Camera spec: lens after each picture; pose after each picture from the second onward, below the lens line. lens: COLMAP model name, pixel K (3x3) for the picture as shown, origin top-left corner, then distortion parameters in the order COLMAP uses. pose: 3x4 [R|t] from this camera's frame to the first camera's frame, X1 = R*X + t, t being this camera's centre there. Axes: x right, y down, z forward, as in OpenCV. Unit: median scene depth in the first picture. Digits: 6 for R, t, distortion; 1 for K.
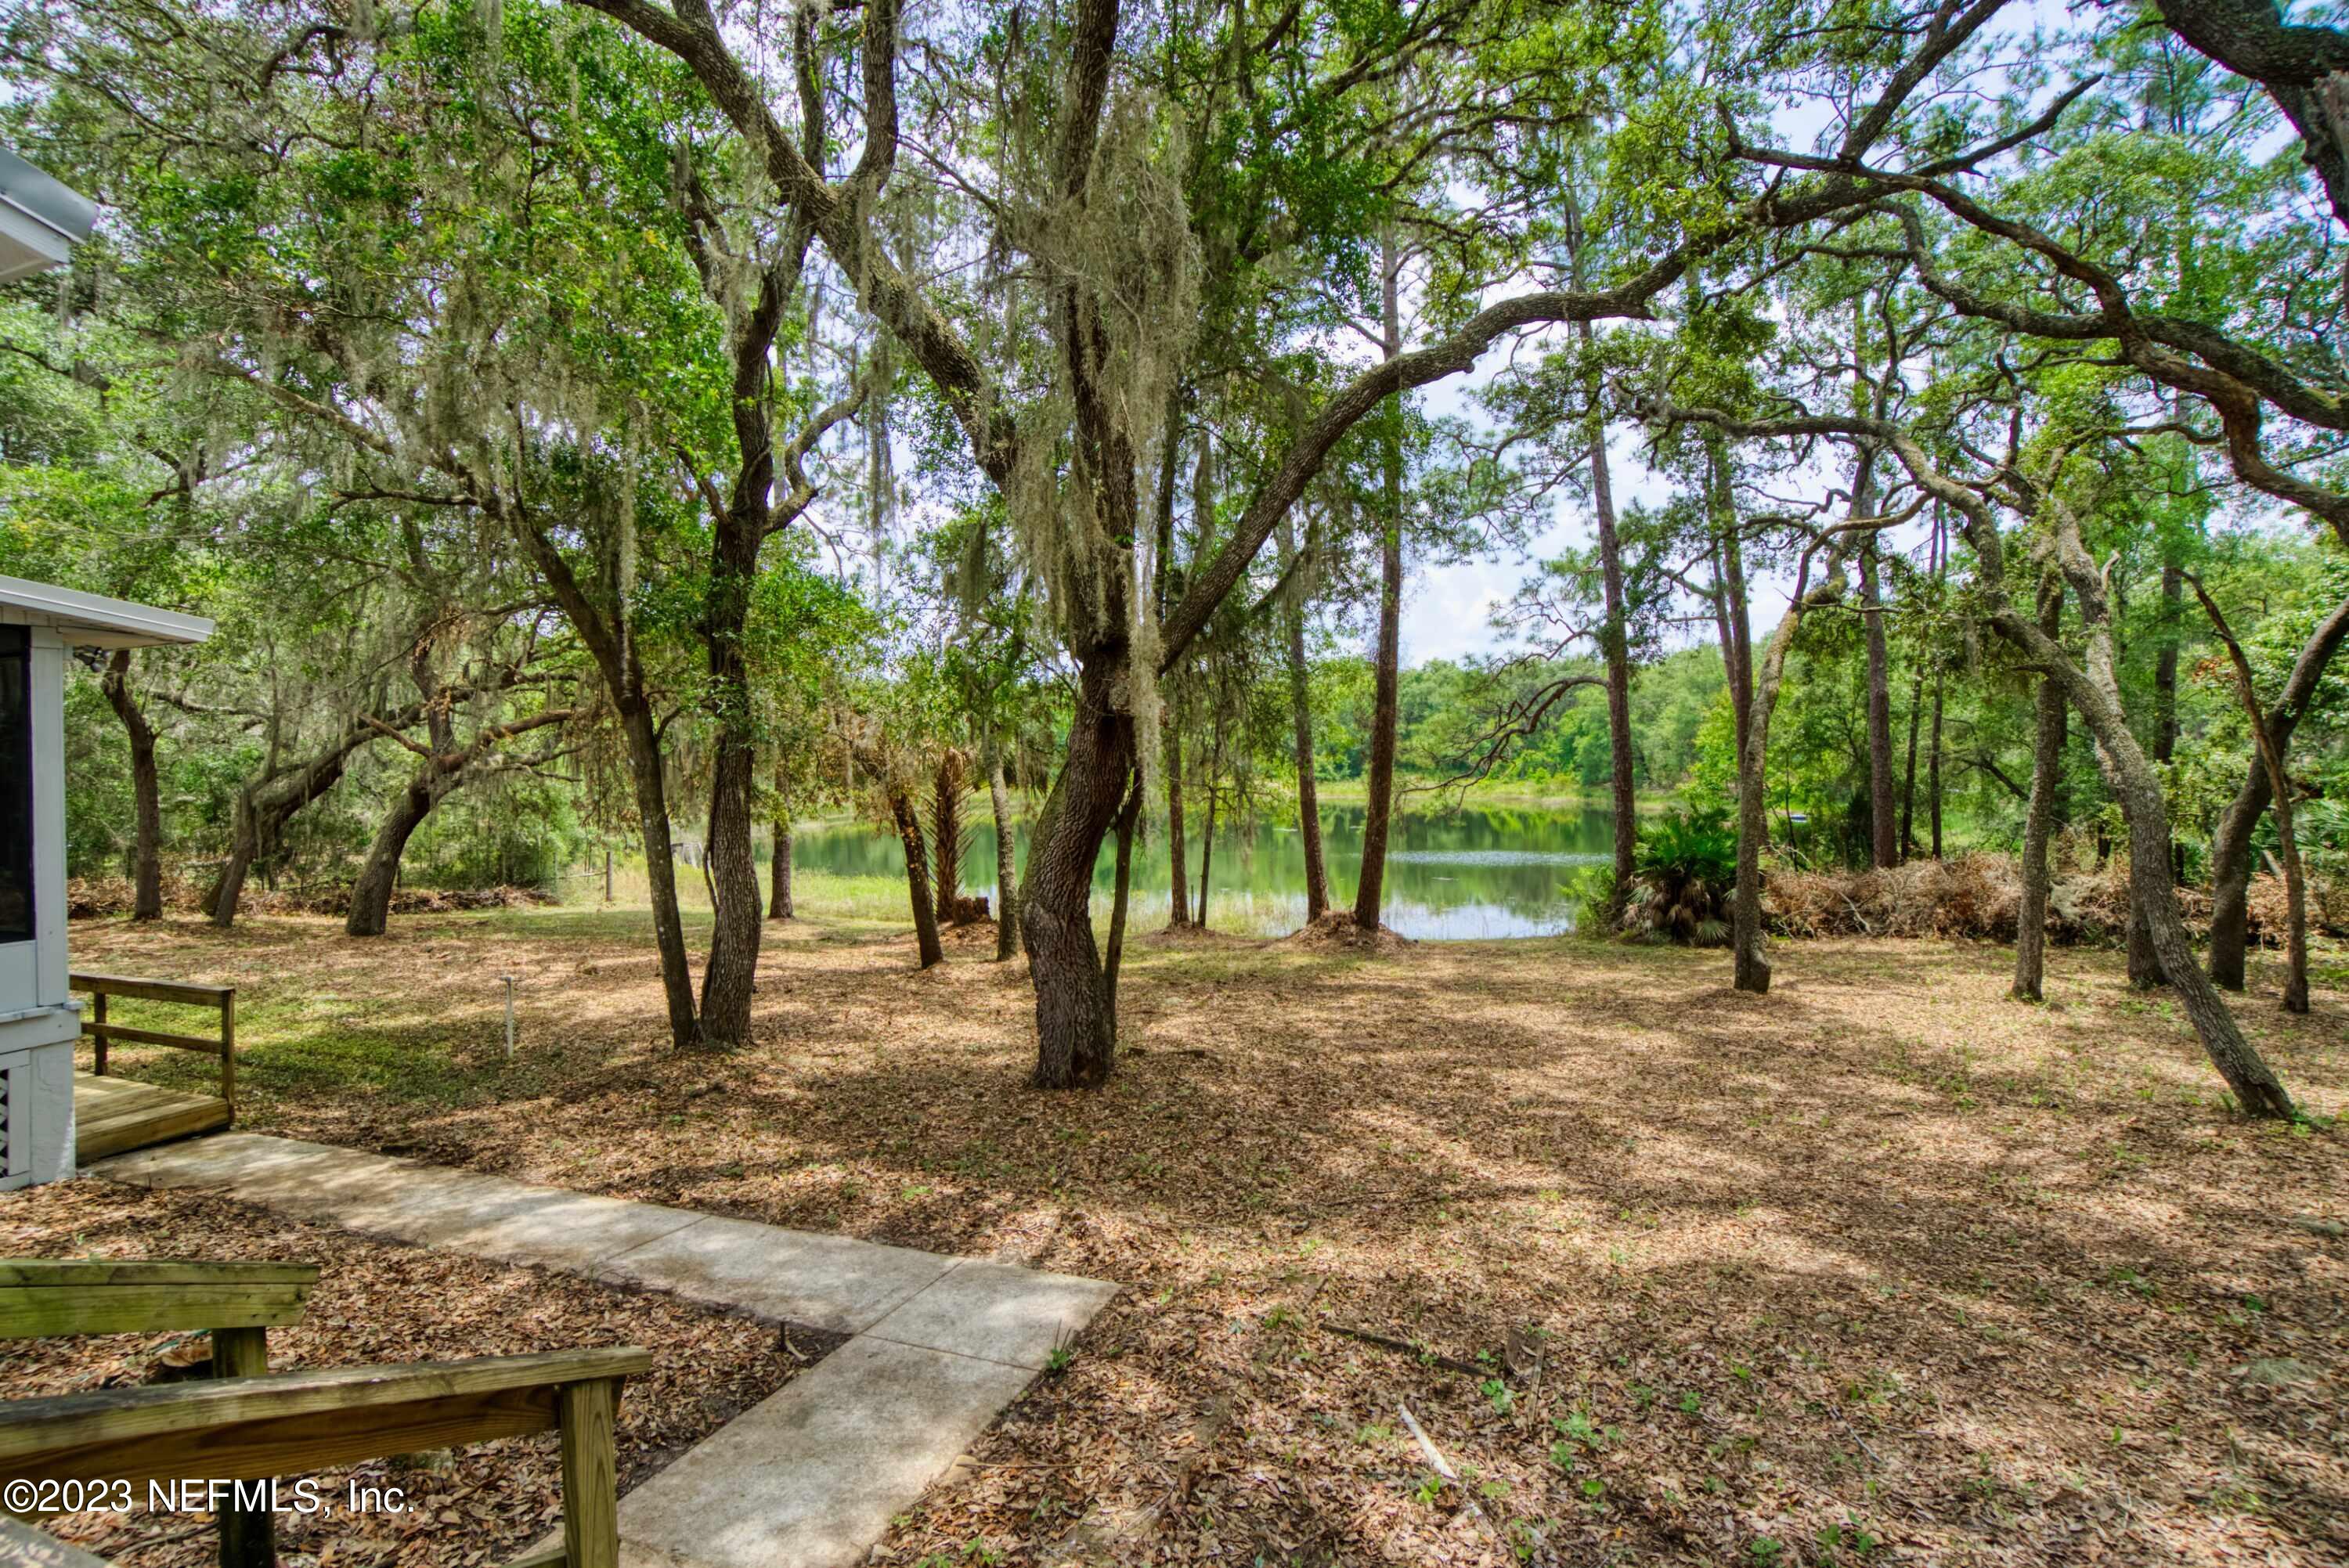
lens RADIAL K [[1010.3, 0, 1174.5], [0, 1010.3, 784.0], [0, 0, 1]] dist [-0.076676, 0.023850]
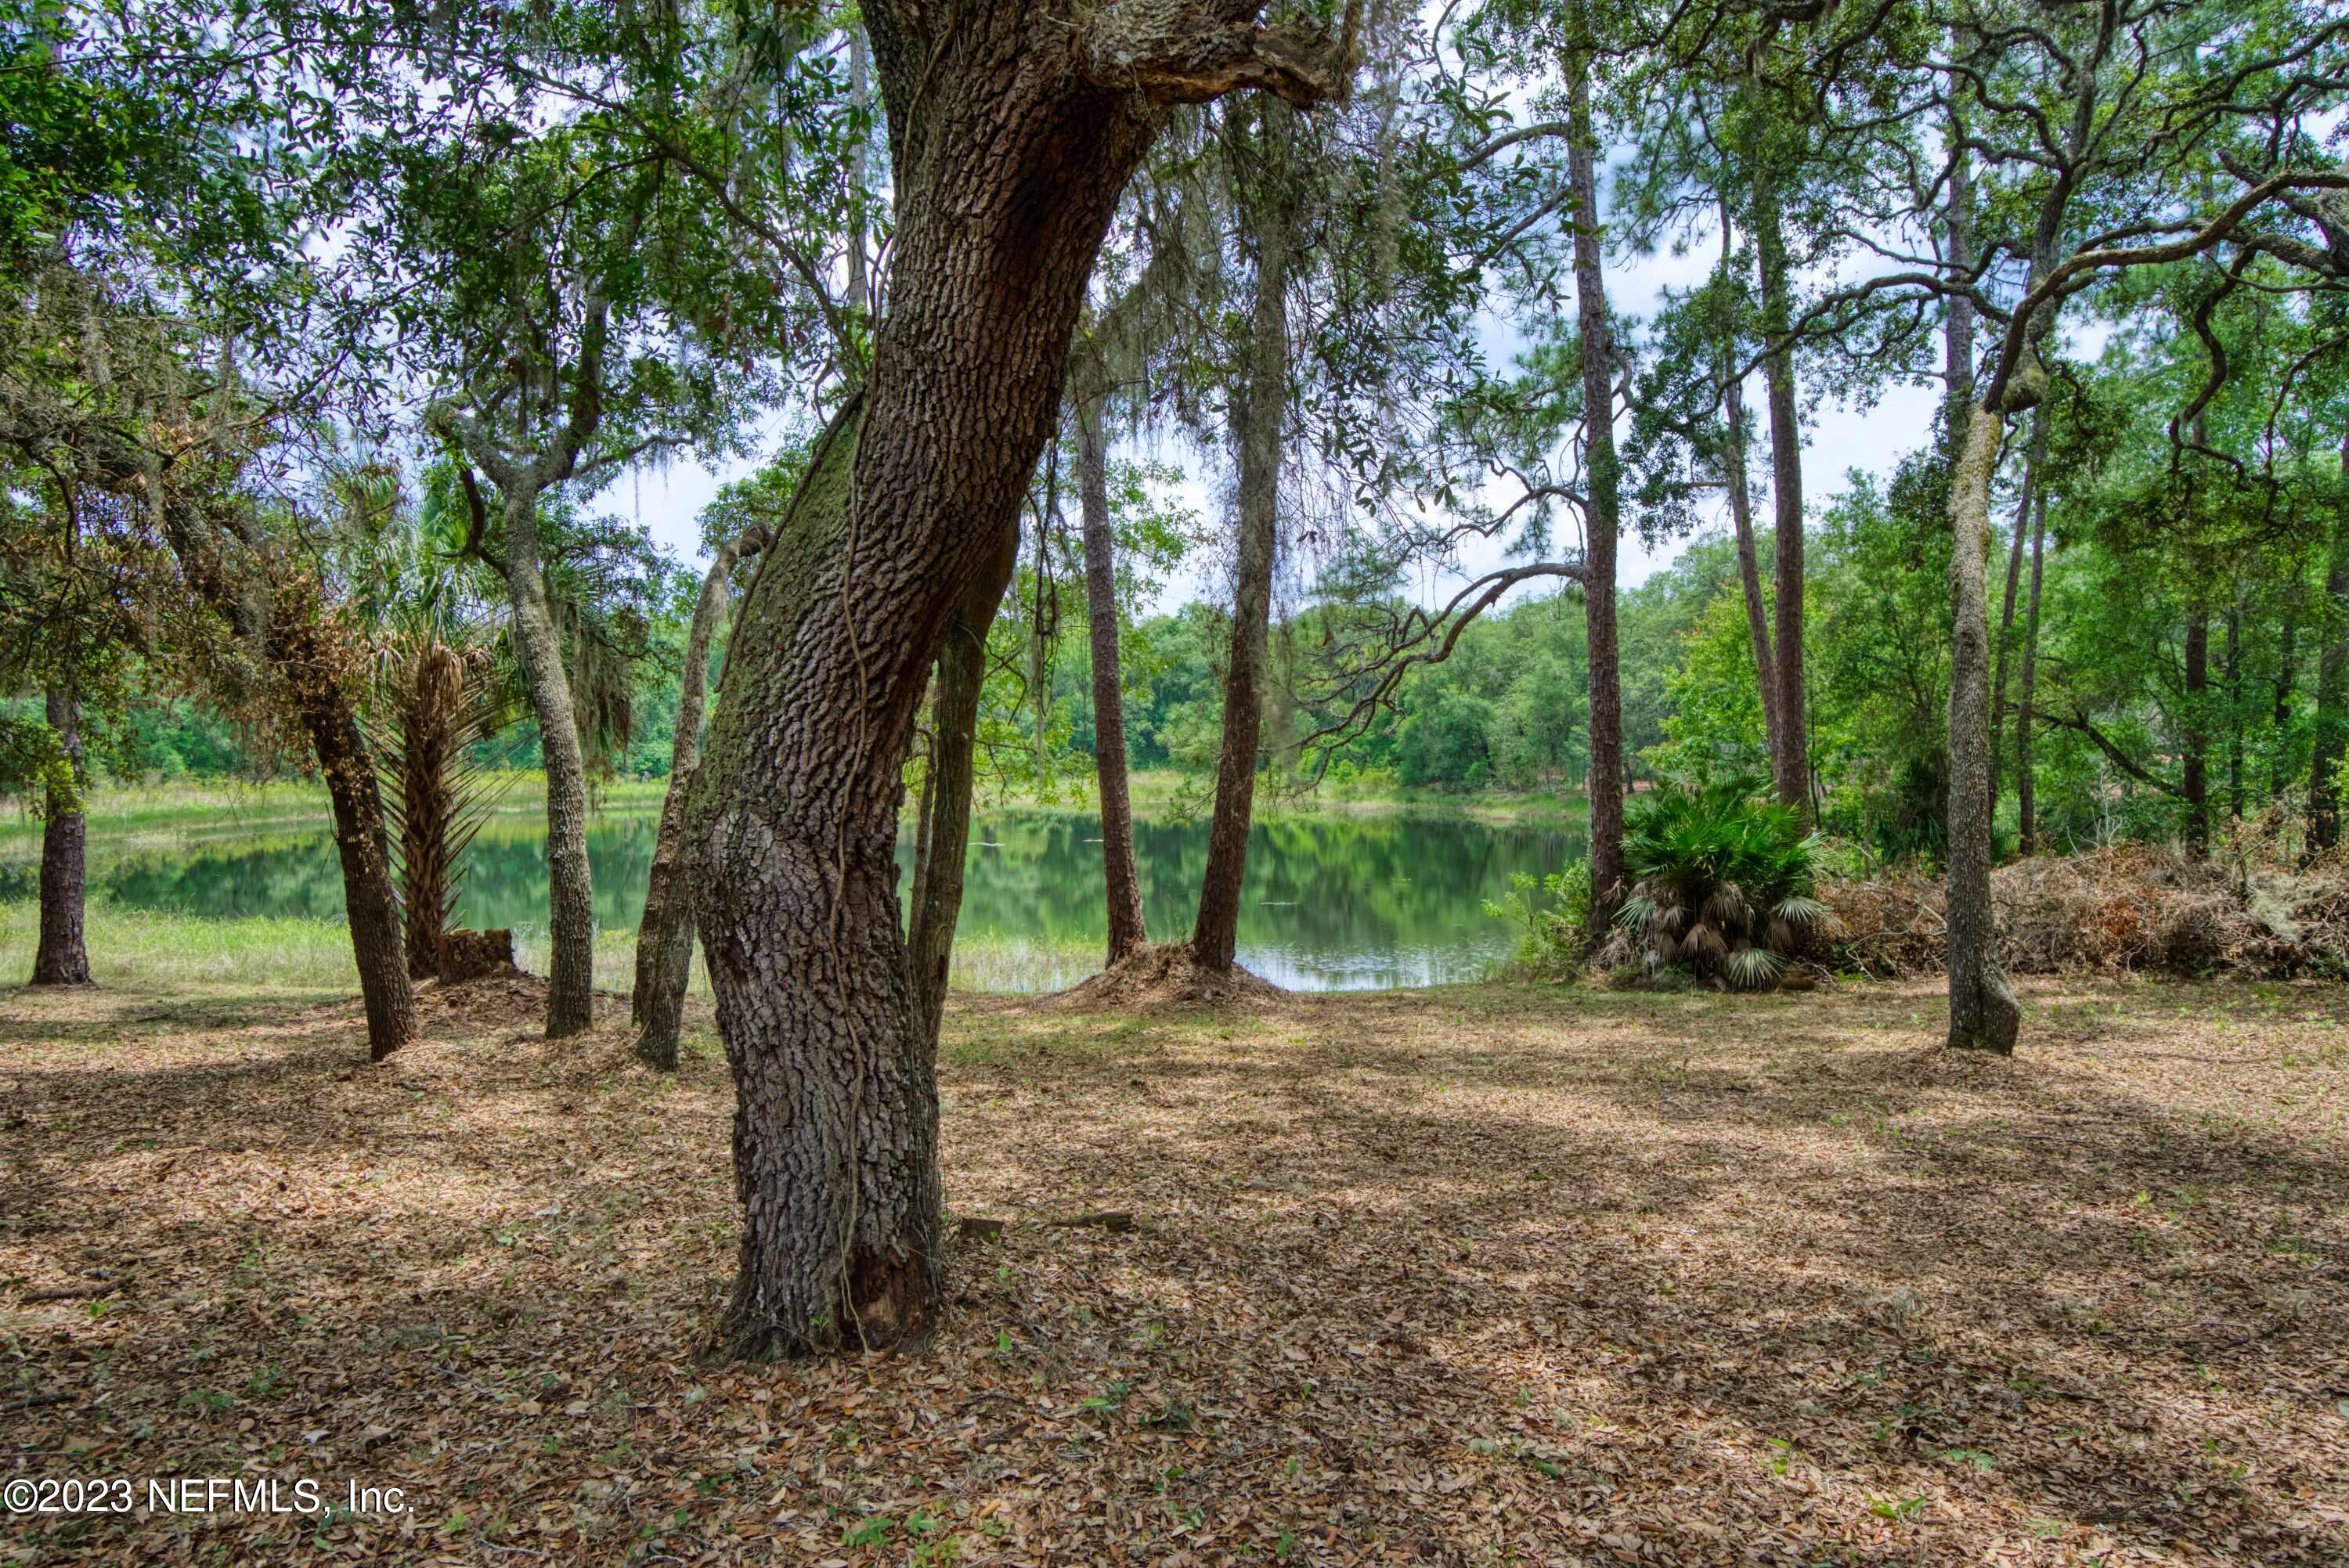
lens RADIAL K [[1511.8, 0, 1179.5], [0, 1511.8, 829.9], [0, 0, 1]] dist [0.001915, 0.000932]
pose [[0.970731, 0.000368, 0.240170, -0.042082], [-0.008026, 0.999490, 0.030907, 0.037883], [-0.240036, -0.031930, 0.970239, 0.170266]]
